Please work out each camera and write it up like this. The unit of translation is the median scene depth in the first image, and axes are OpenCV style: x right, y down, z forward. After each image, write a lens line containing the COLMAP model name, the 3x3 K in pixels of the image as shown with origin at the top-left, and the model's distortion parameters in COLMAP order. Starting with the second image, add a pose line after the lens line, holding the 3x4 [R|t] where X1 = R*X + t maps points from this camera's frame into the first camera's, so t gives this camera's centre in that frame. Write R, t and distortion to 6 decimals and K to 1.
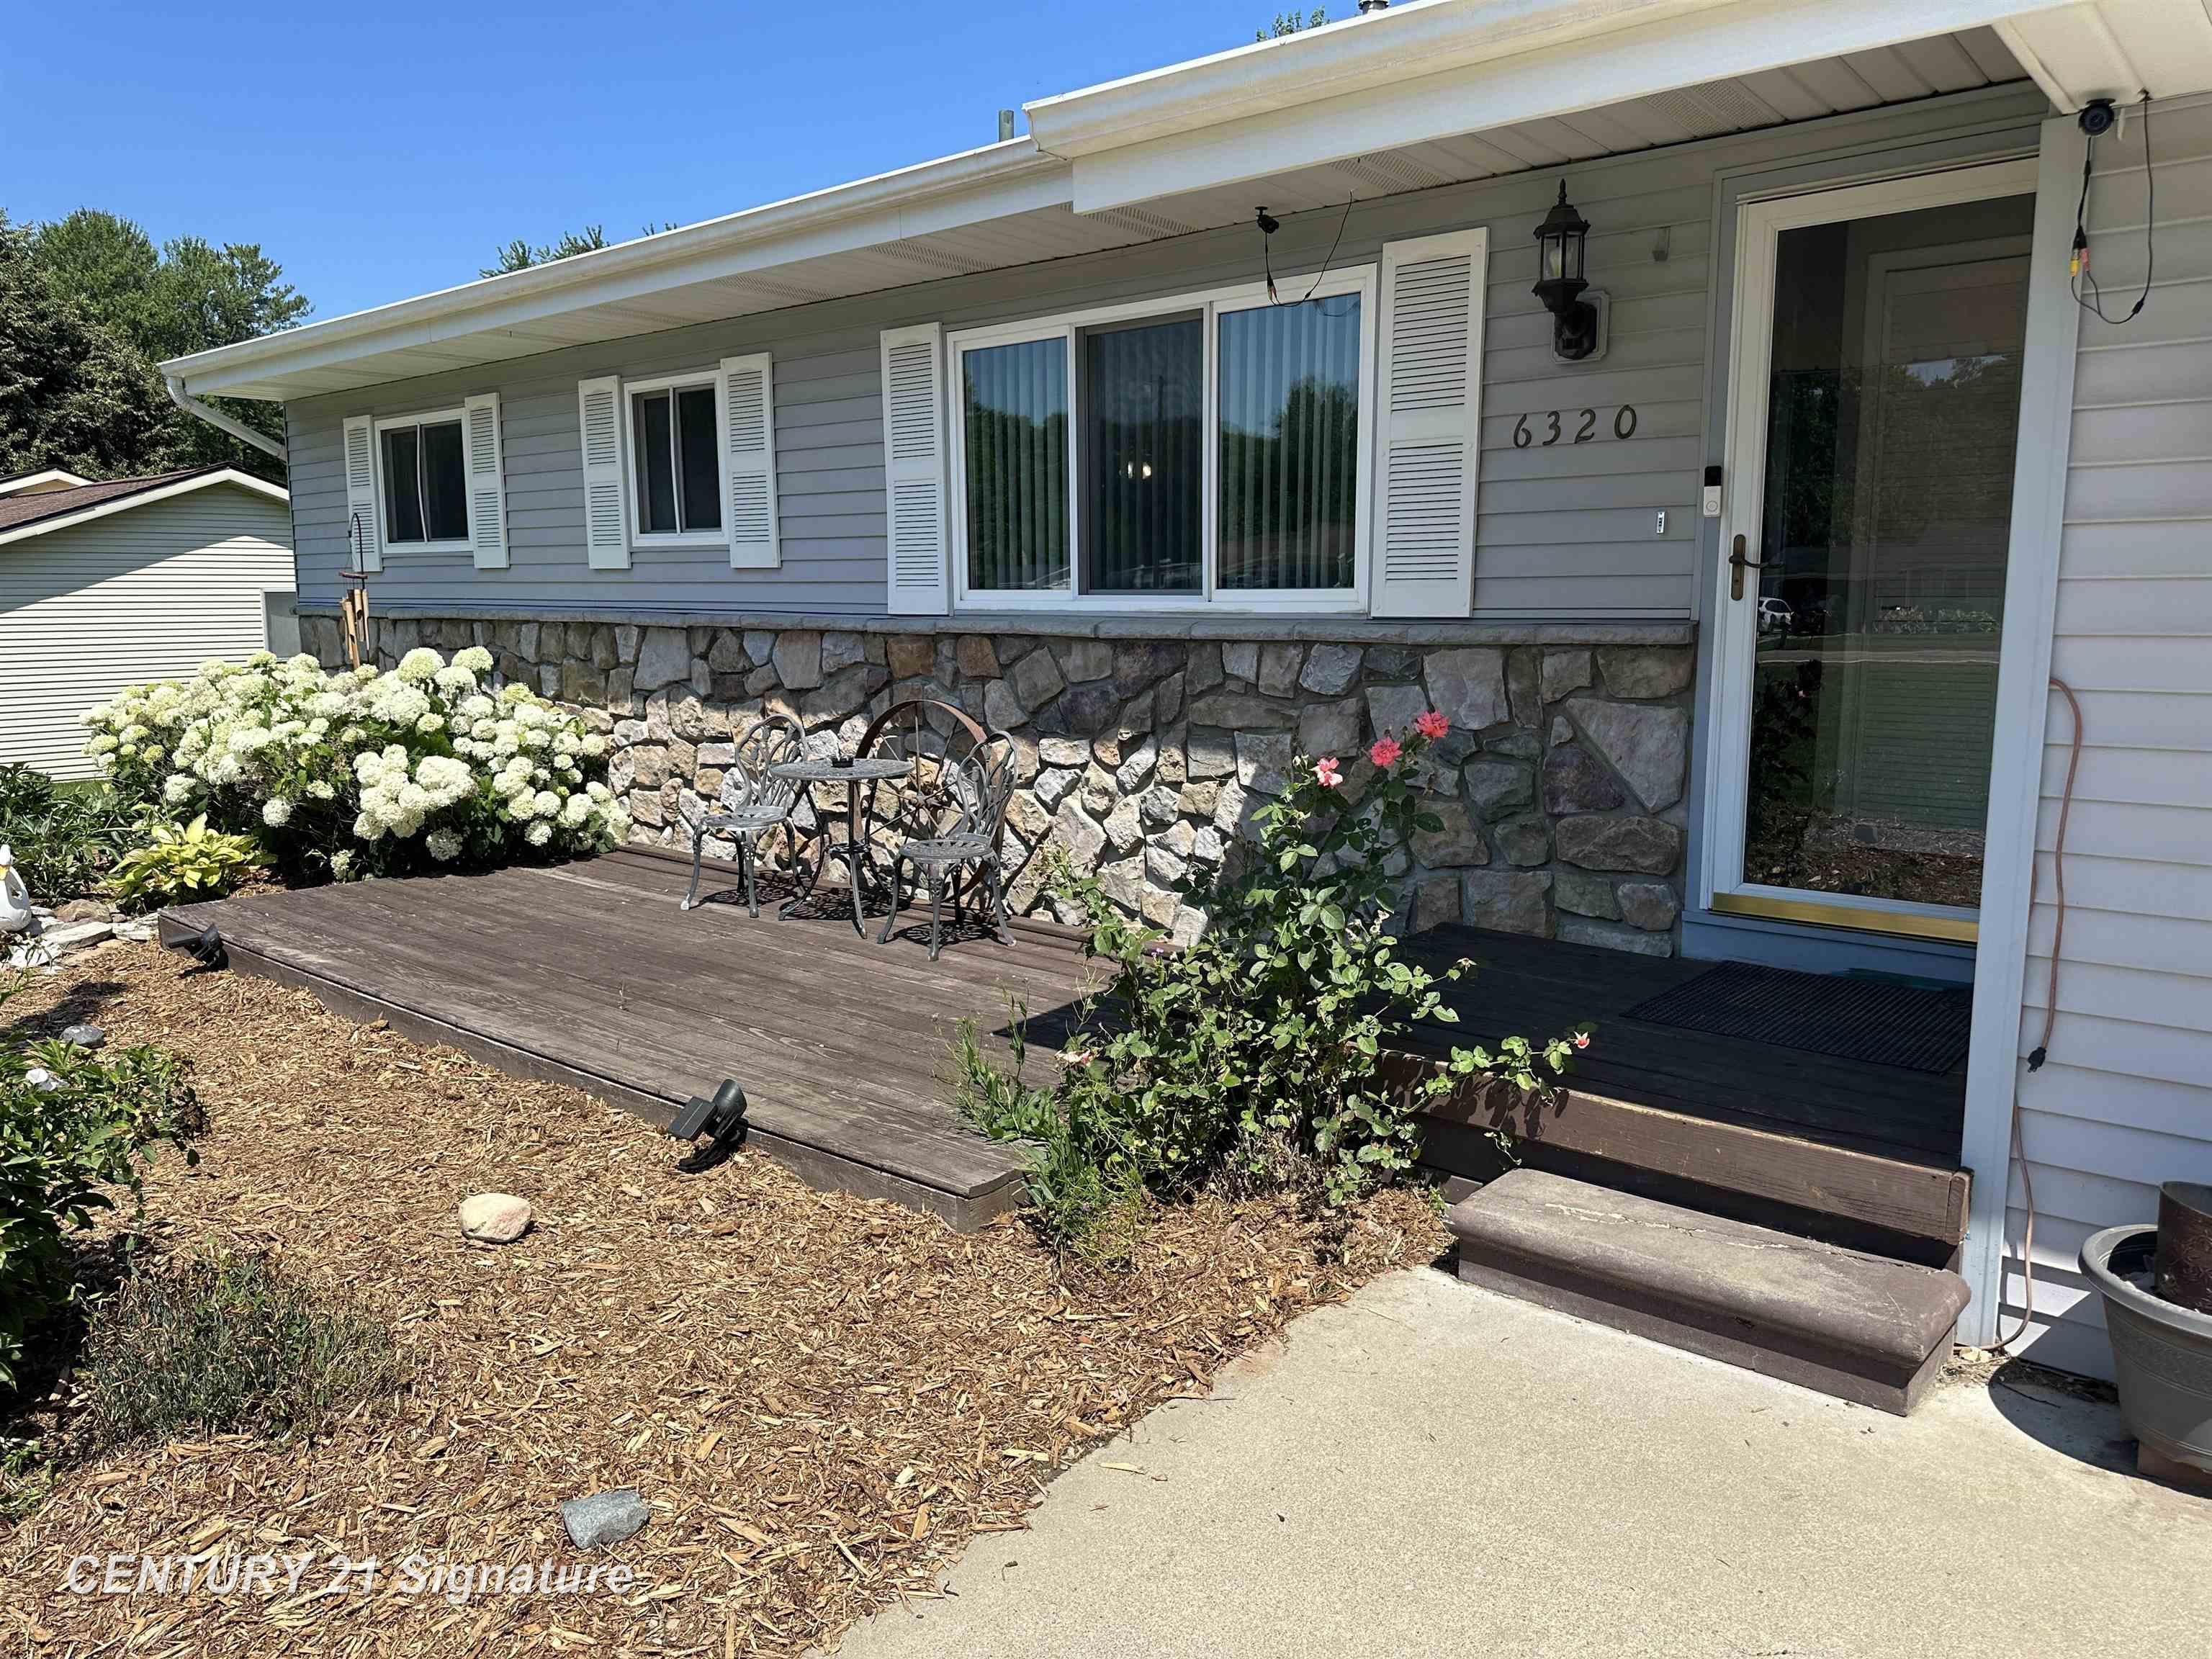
lens RADIAL K [[1539.7, 0, 1103.9], [0, 1539.7, 814.9], [0, 0, 1]] dist [0.086909, -0.098271]
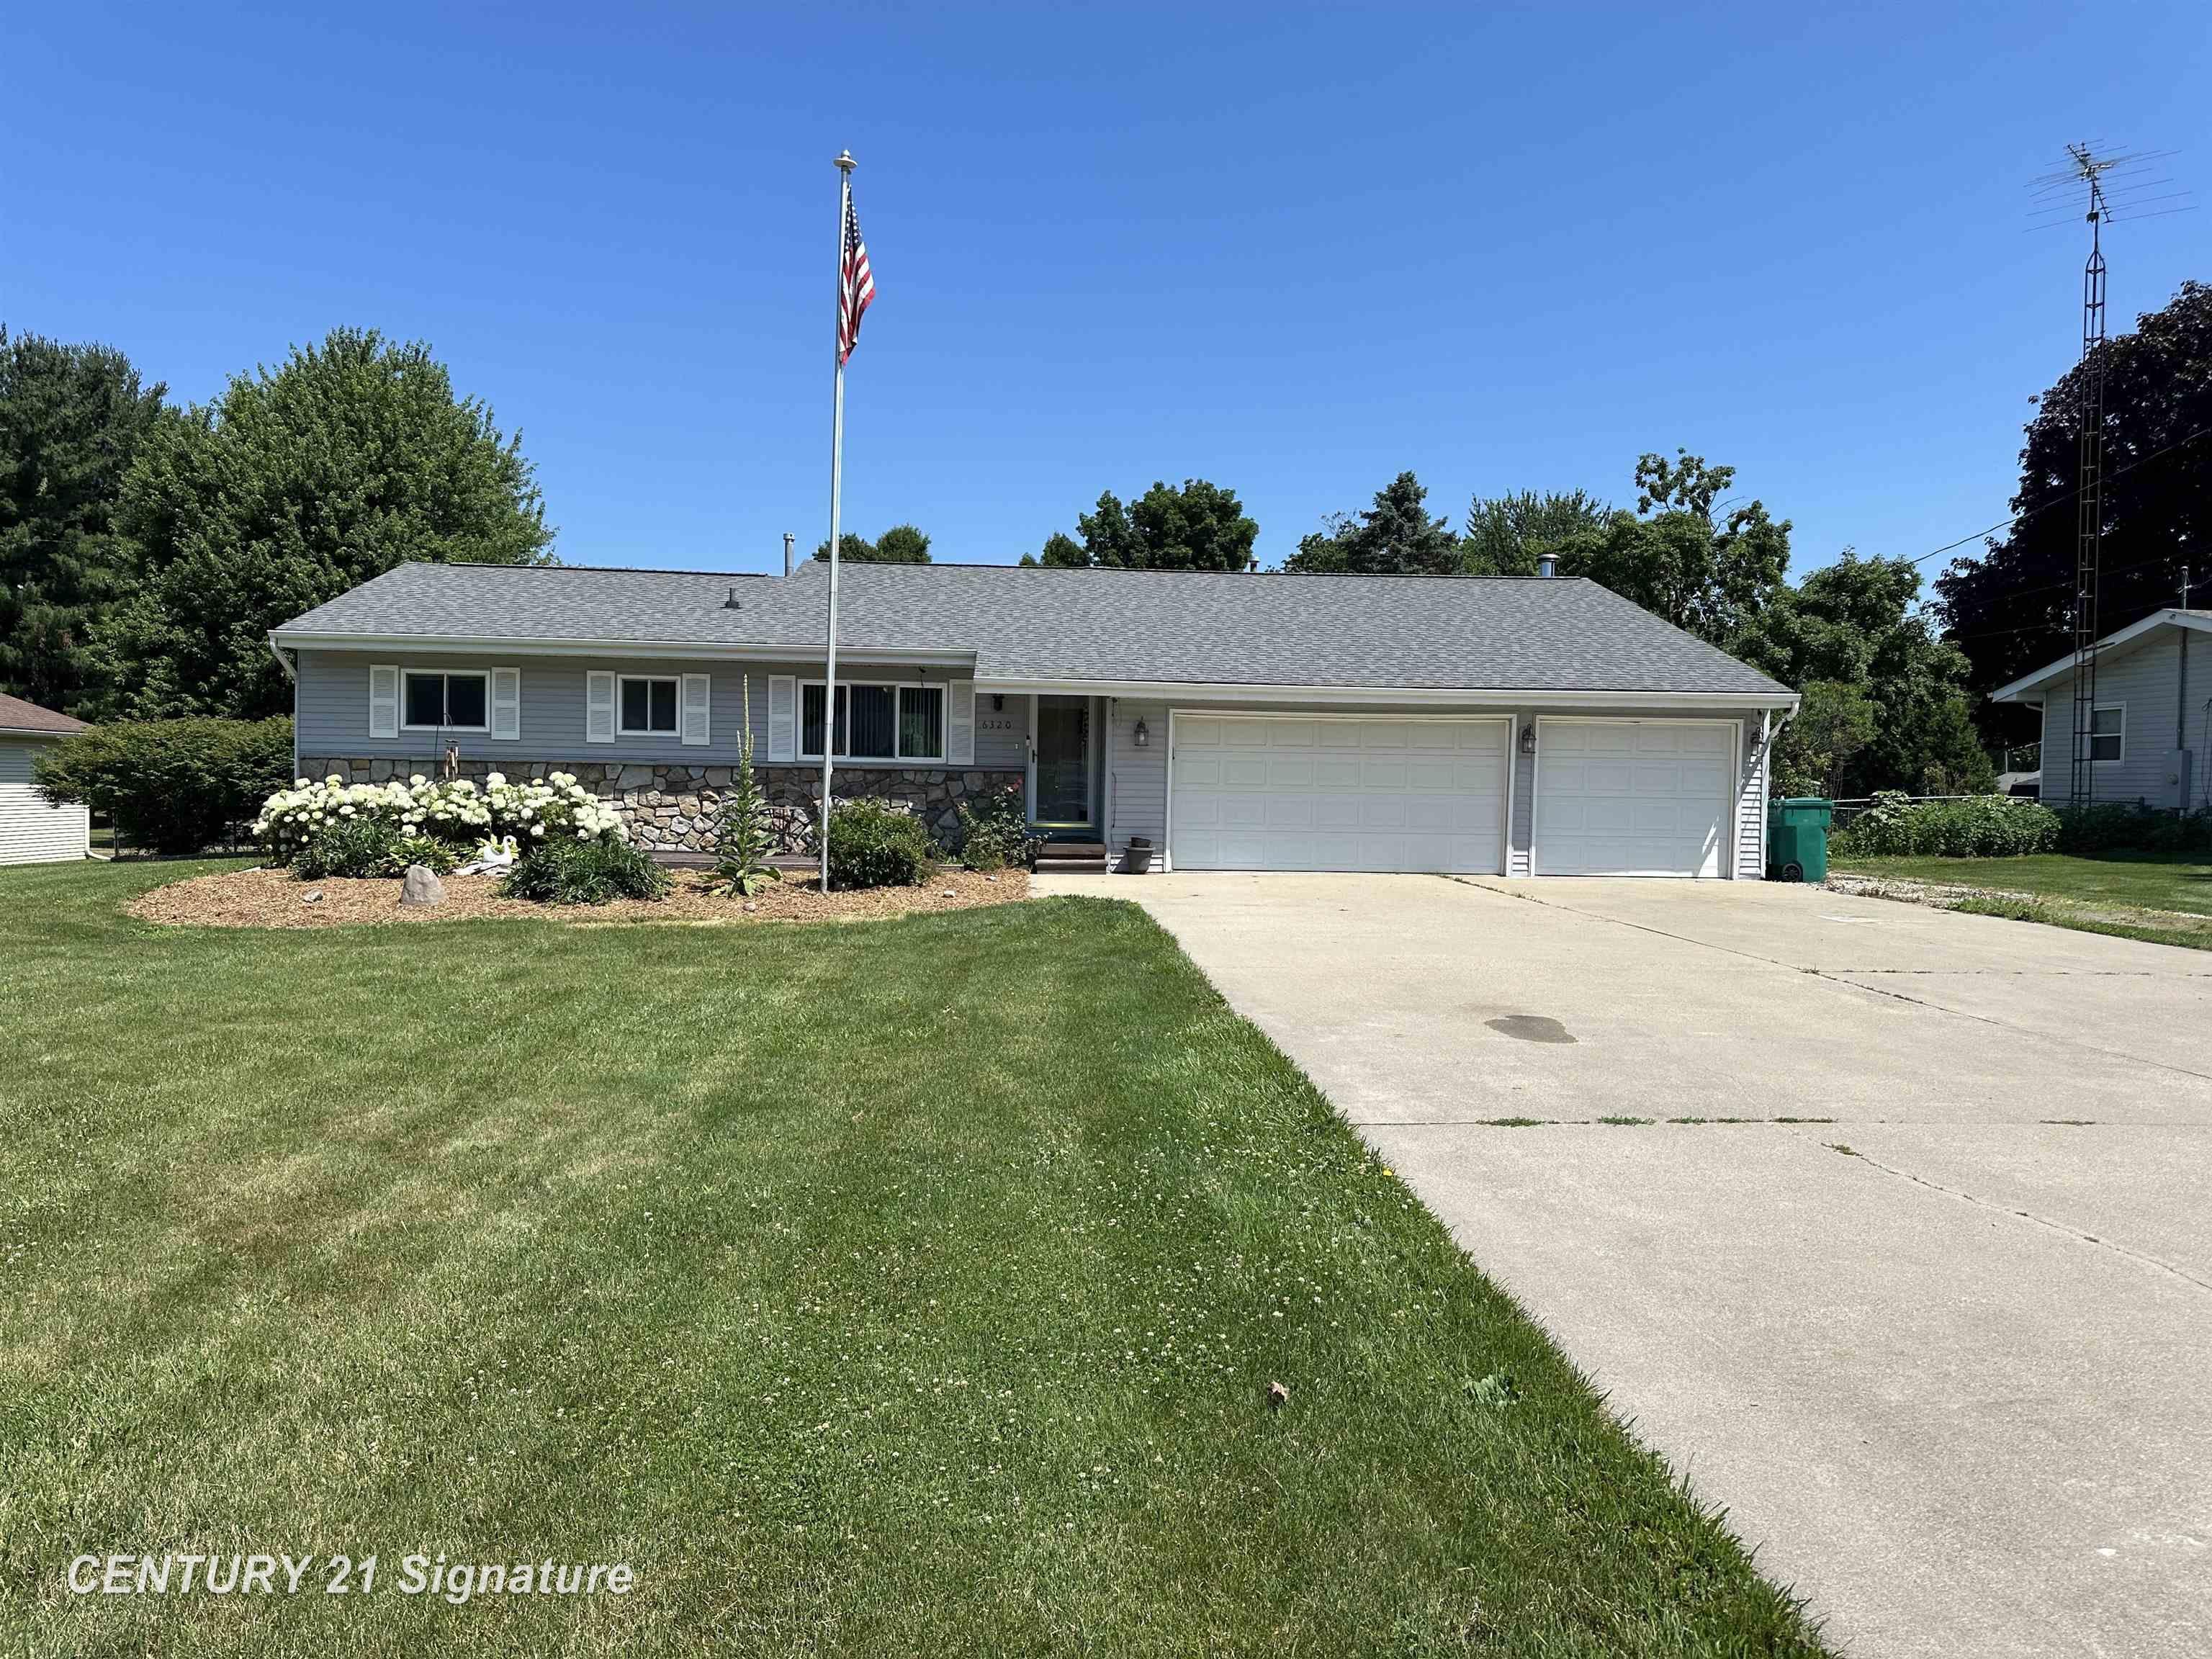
lens RADIAL K [[1539.7, 0, 1105.6], [0, 1539.7, 851.0], [0, 0, 1]] dist [0.086909, -0.098271]
pose [[0.702768, -0.011937, 0.711319, -2.088550], [0.084091, 0.994244, -0.066395, 0.347798], [-0.706432, 0.106476, 0.699726, -1.823757]]
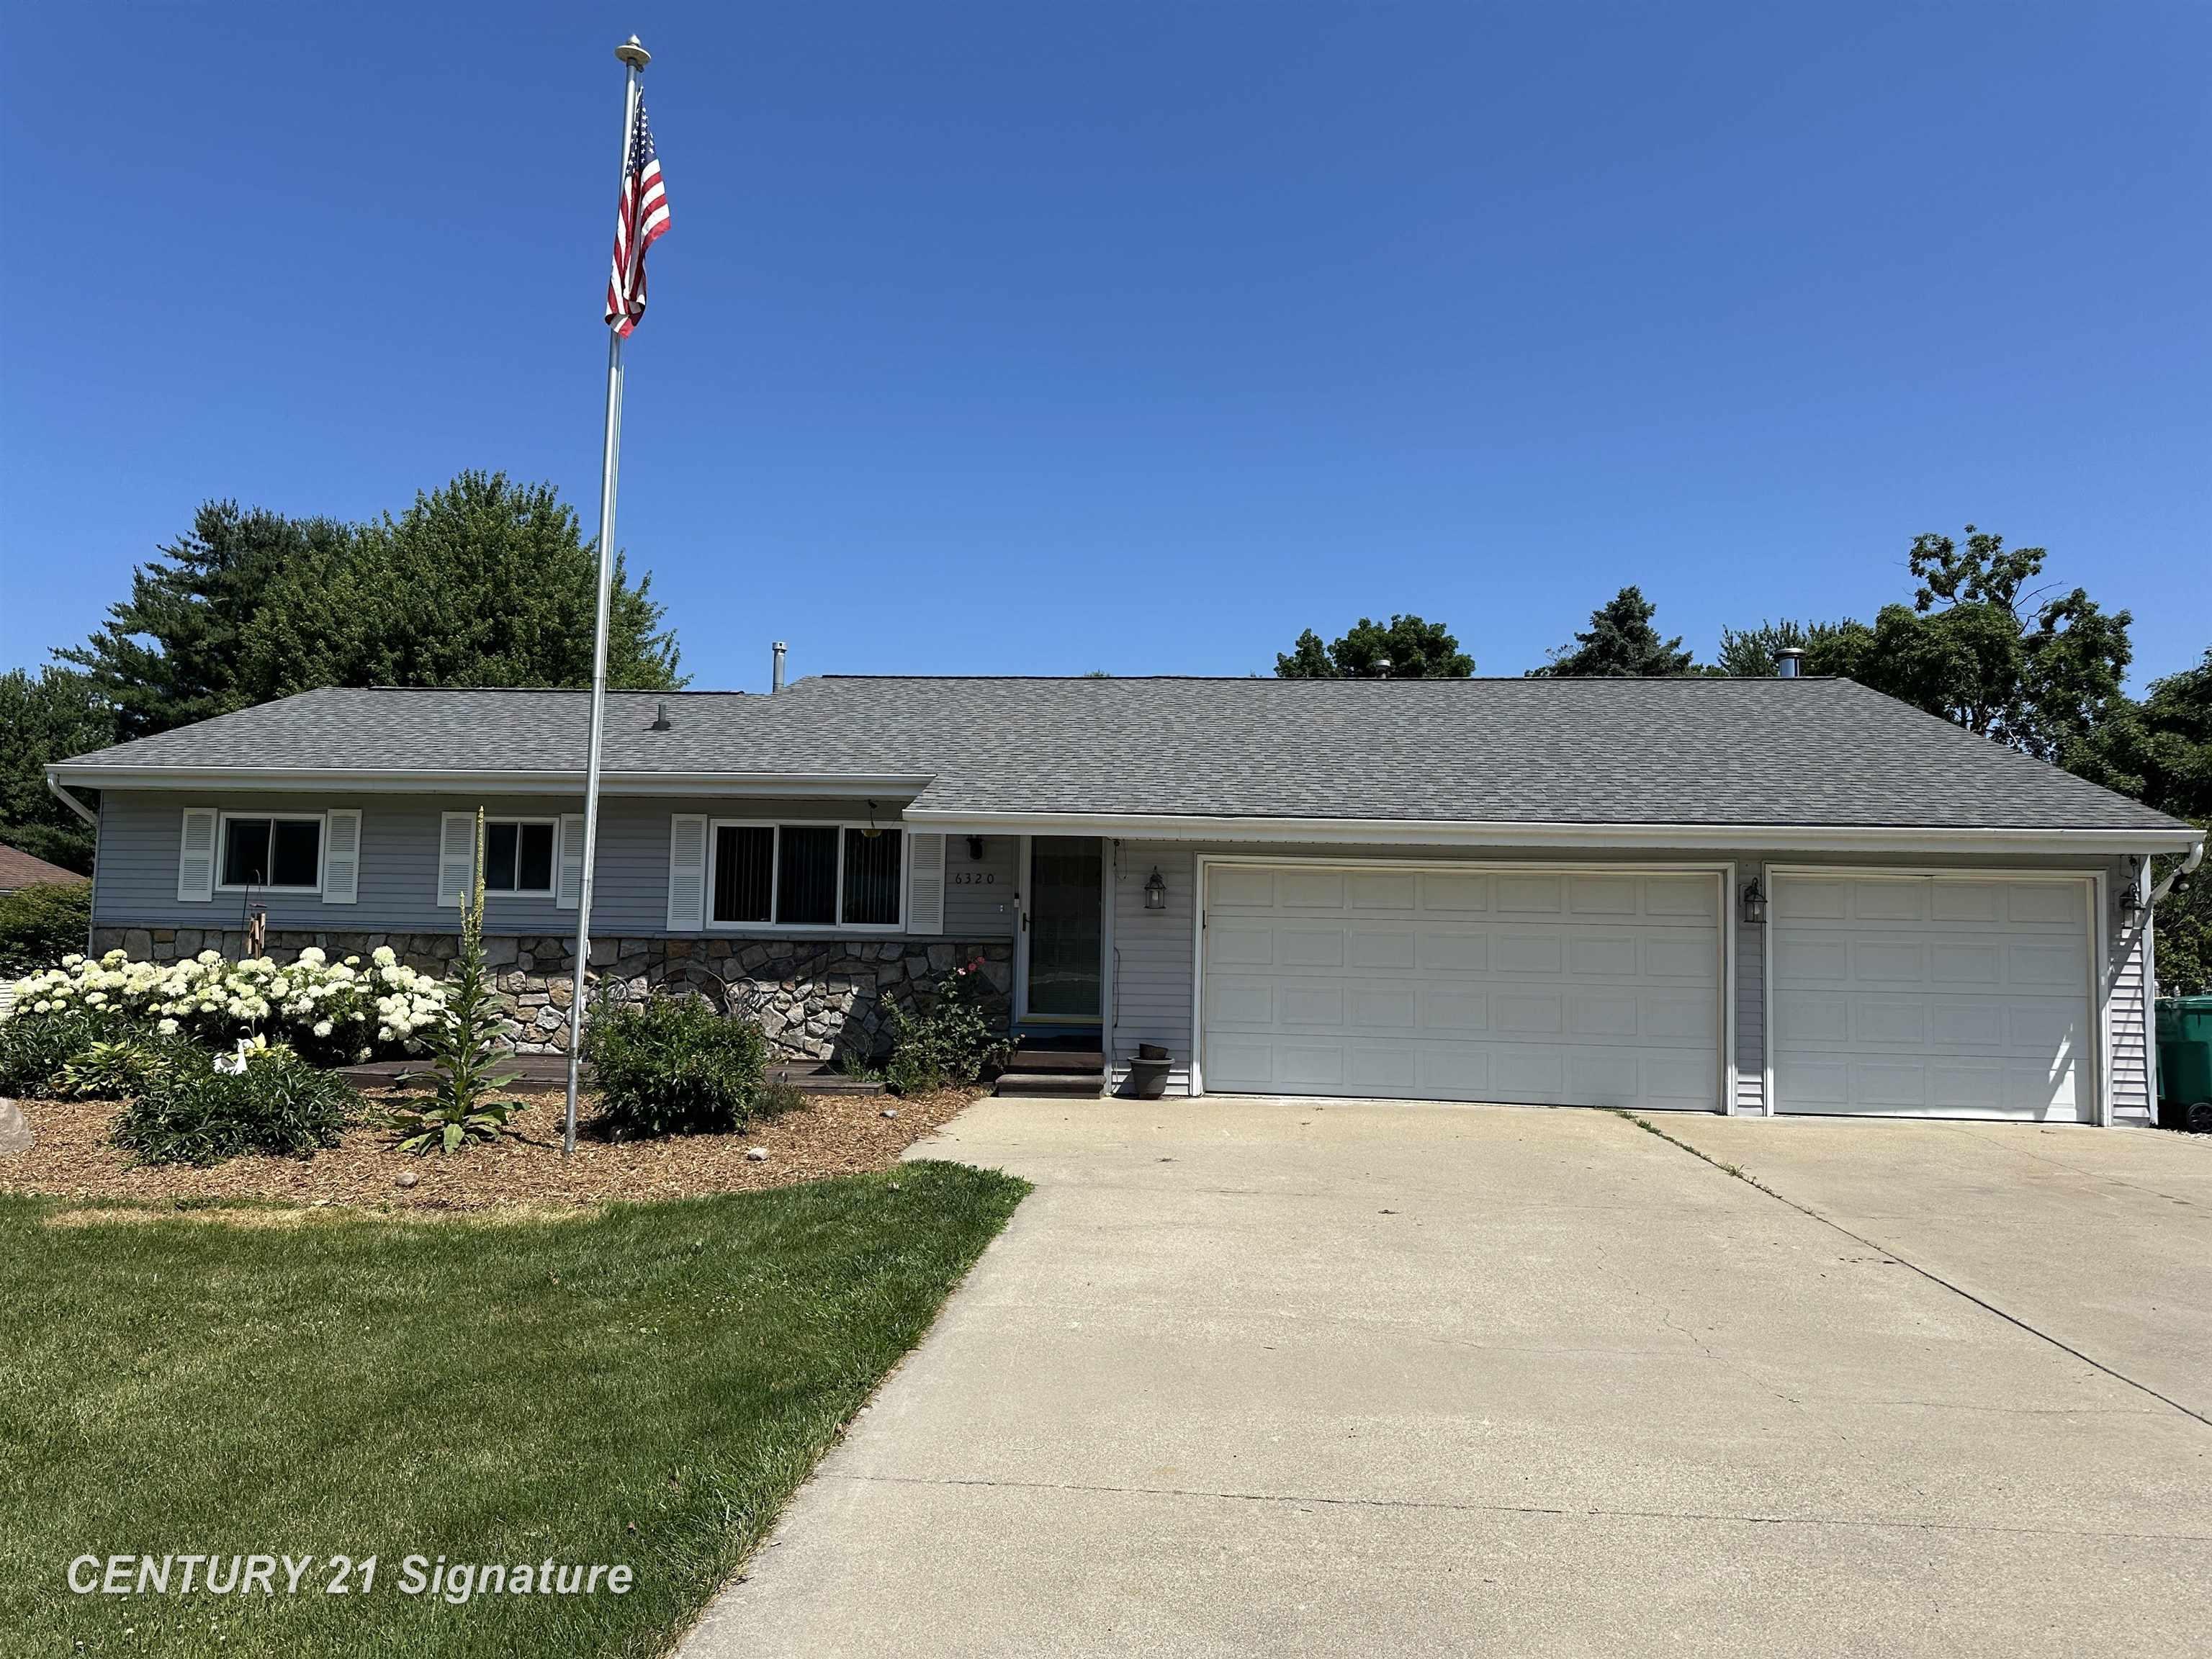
lens RADIAL K [[1539.7, 0, 1106.1], [0, 1539.7, 826.3], [0, 0, 1]] dist [0.086909, -0.098271]
pose [[0.804902, 0.063078, 0.590045, -1.093728], [0.063153, 0.979581, -0.190871, 0.220828], [-0.590037, 0.190896, 0.784484, -1.359851]]
